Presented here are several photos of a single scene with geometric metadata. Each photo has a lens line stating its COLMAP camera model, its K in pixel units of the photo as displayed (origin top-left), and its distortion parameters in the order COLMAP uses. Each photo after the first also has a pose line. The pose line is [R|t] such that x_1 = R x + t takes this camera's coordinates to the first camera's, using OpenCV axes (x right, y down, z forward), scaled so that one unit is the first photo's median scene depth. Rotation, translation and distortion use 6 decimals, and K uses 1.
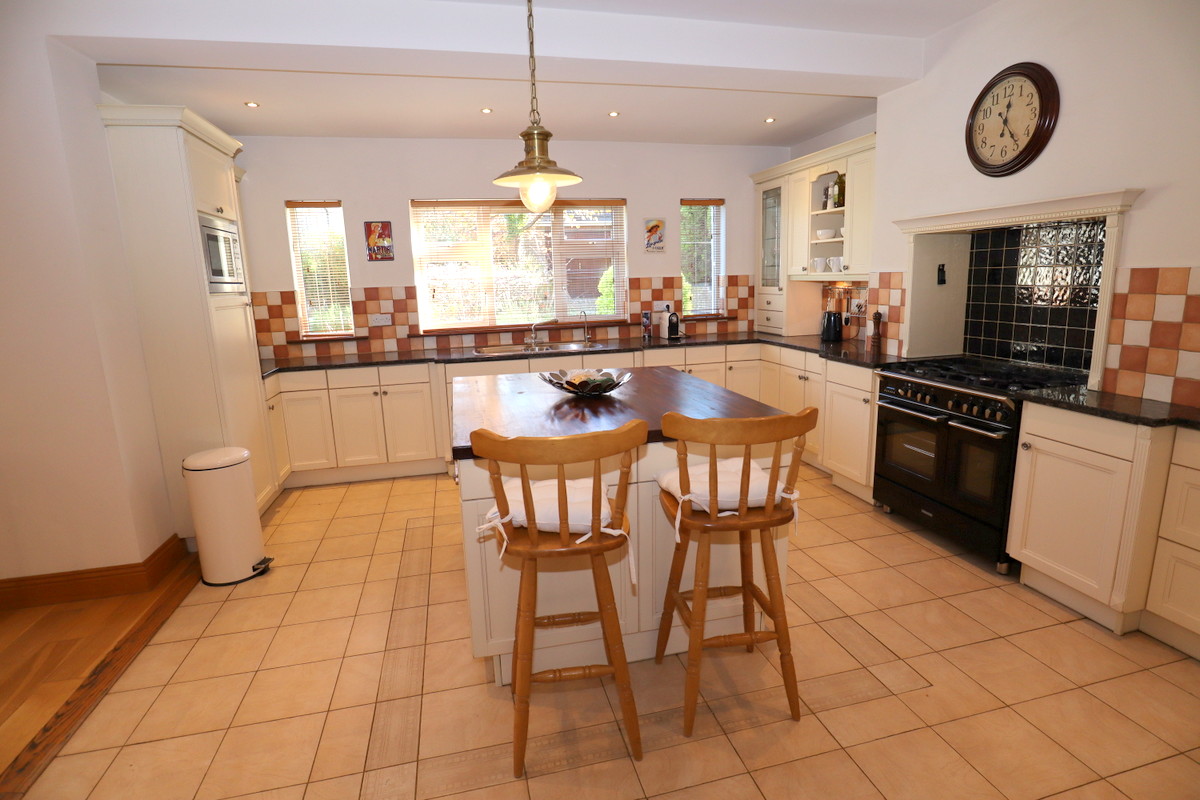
lens RADIAL K [[601.3, 0, 598.3], [0, 601.3, 394.6], [0, 0, 1]] dist [-0.052689, 0.019325]
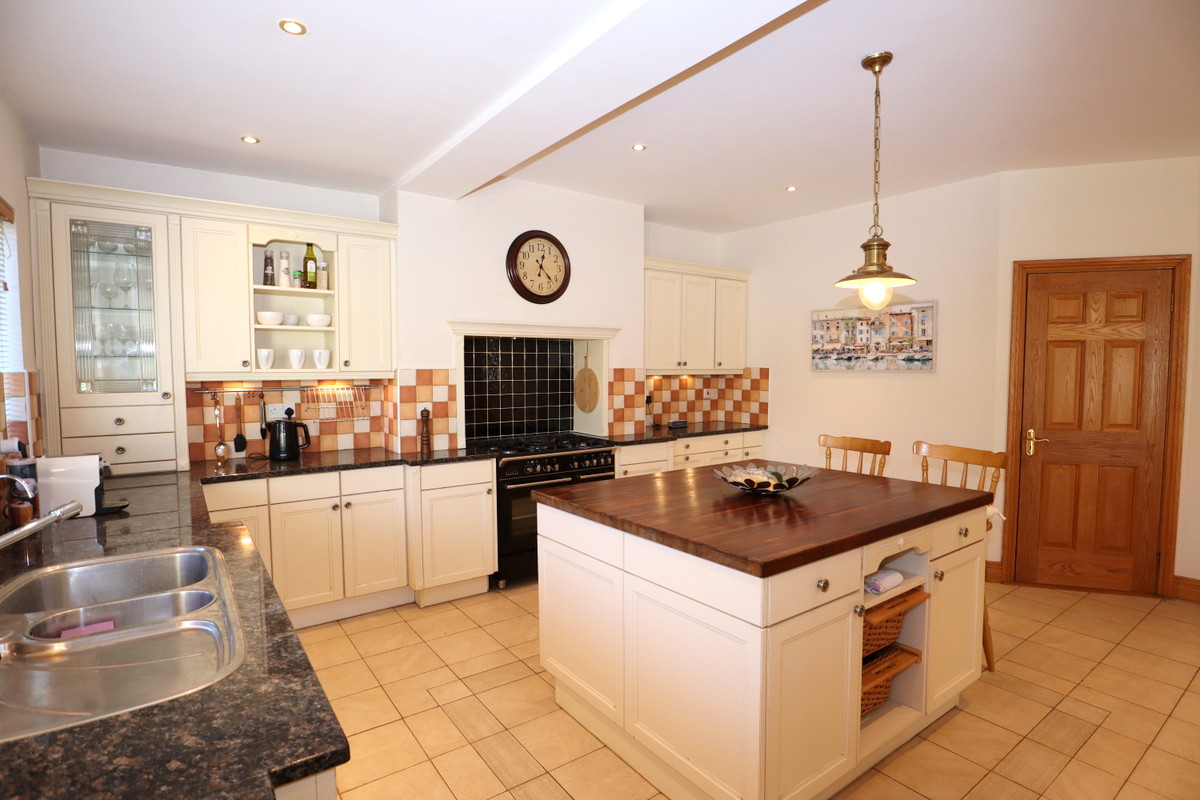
lens RADIAL K [[604.2, 0, 600.0], [0, 604.2, 400.0], [0, 0, 1]] dist [-0.053436, 0.018329]
pose [[-0.377288, -0.021680, 0.925842, -0.457786], [0.189934, 0.976663, 0.100269, -0.165989], [-0.906410, 0.213679, -0.364366, 0.916071]]
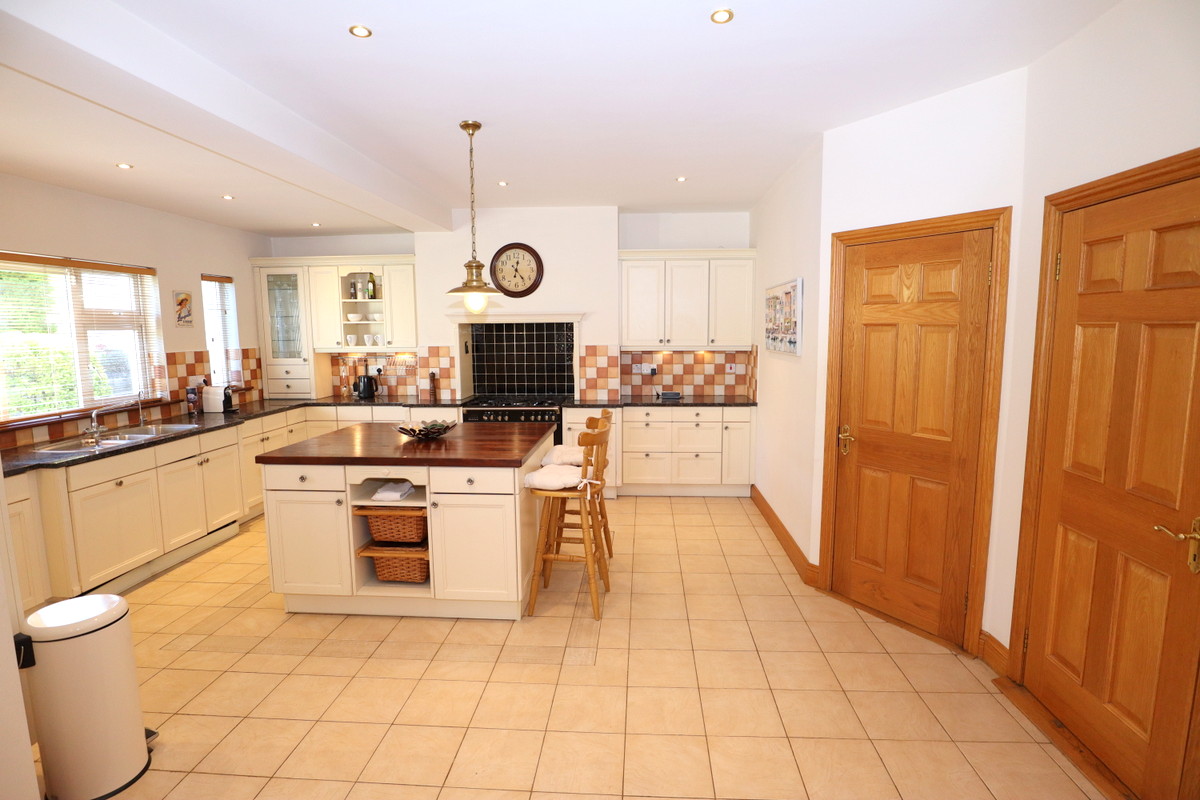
lens RADIAL K [[604.2, 0, 600.0], [0, 604.2, 400.0], [0, 0, 1]] dist [-0.053436, 0.018329]
pose [[0.305294, -0.086414, 0.948329, -0.712442], [0.180907, 0.983001, 0.031334, -0.034673], [-0.934916, 0.161993, 0.315737, 0.110917]]
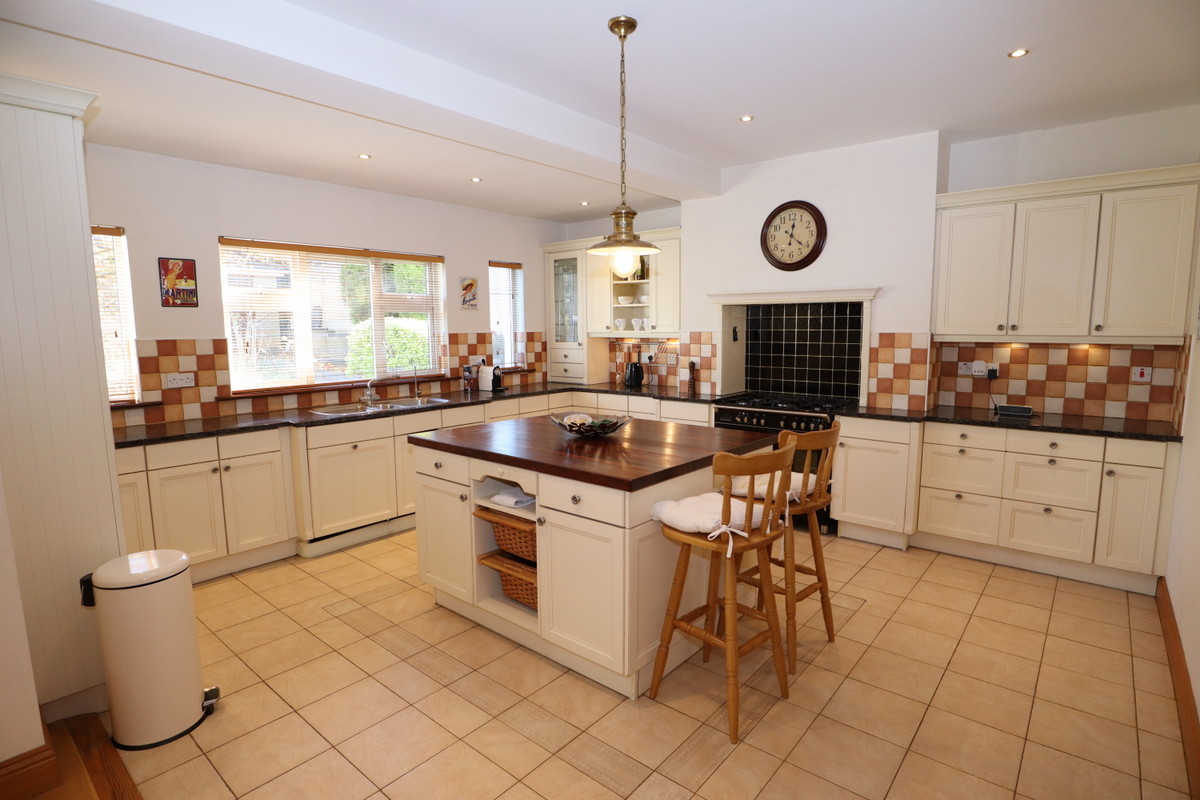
lens RADIAL K [[604.2, 0, 600.0], [0, 604.2, 400.0], [0, 0, 1]] dist [-0.053436, 0.018329]
pose [[0.809741, -0.046854, 0.584913, -0.396773], [0.095443, 0.994049, -0.052502, -0.004382], [-0.578973, 0.098338, 0.809395, 0.042150]]
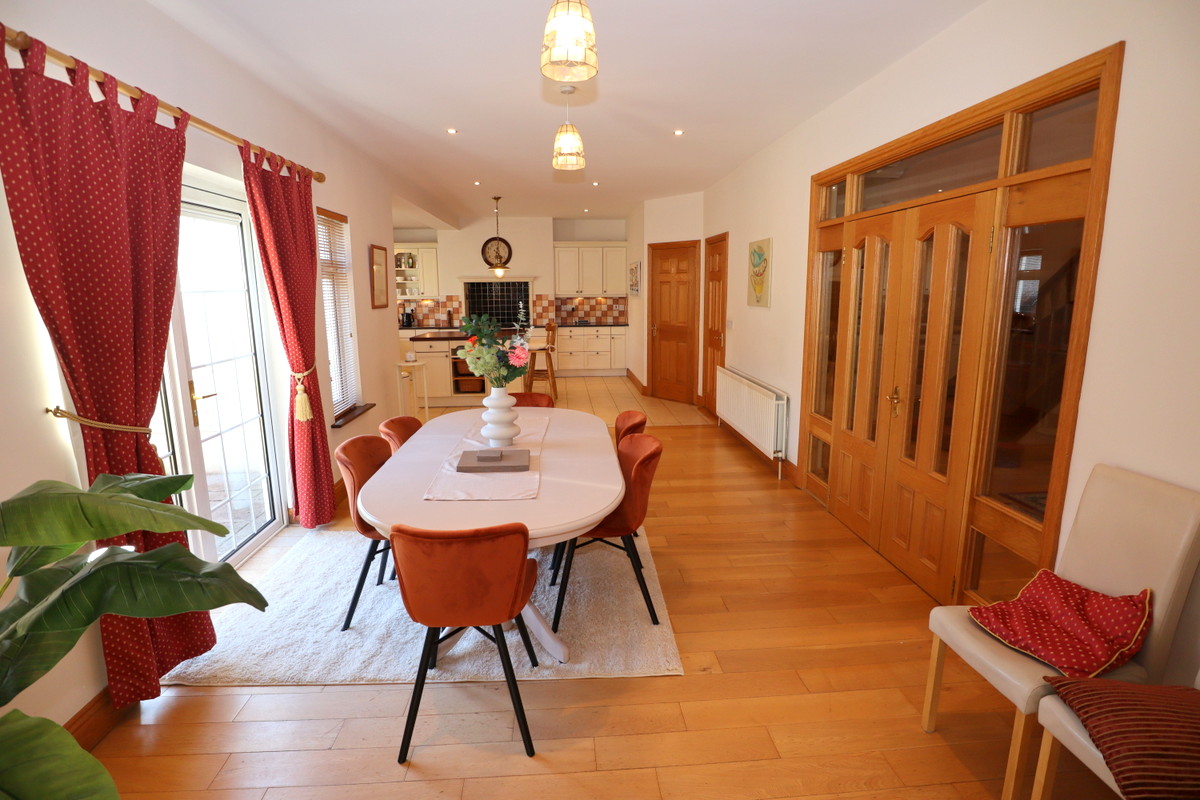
lens RADIAL K [[604.2, 0, 600.0], [0, 604.2, 400.0], [0, 0, 1]] dist [-0.053436, 0.018329]
pose [[0.169060, -0.153918, 0.973513, -1.754353], [0.191619, 0.974017, 0.120721, 0.047373], [-0.966799, 0.166134, 0.194161, -0.091920]]
